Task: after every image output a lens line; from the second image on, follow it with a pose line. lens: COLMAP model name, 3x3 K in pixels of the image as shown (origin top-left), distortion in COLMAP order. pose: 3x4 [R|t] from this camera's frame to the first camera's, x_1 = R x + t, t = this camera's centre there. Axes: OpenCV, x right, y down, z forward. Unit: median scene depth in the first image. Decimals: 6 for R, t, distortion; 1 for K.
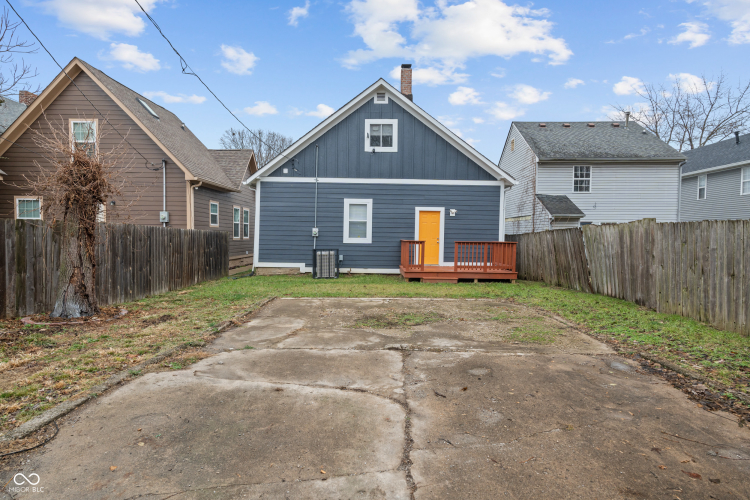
lens RADIAL K [[439.5, 0, 375.0], [0, 439.5, 243.7], [0, 0, 1]] dist [0.000111, 0.000075]
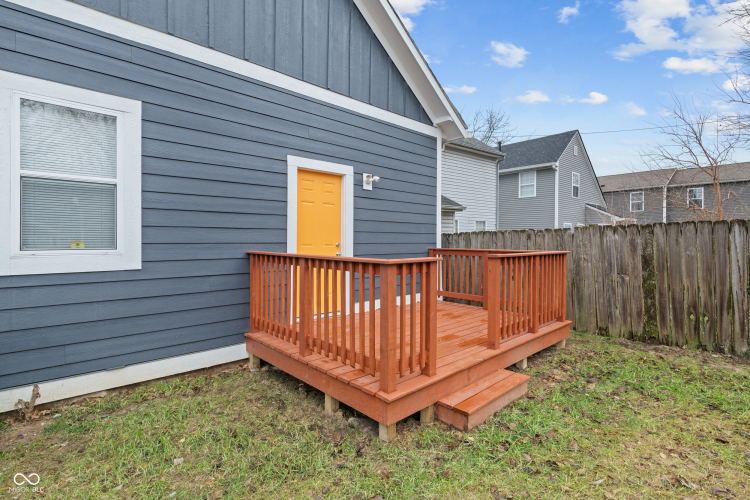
lens RADIAL K [[364.9, 0, 373.7], [0, 364.9, 244.2], [0, 0, 1]] dist [-0.001640, 0.000238]
pose [[0.731439, -0.021229, 0.681577, -0.055017], [0.019279, 0.999760, 0.010450, -0.015259], [-0.681635, 0.005497, 0.731672, 0.743680]]
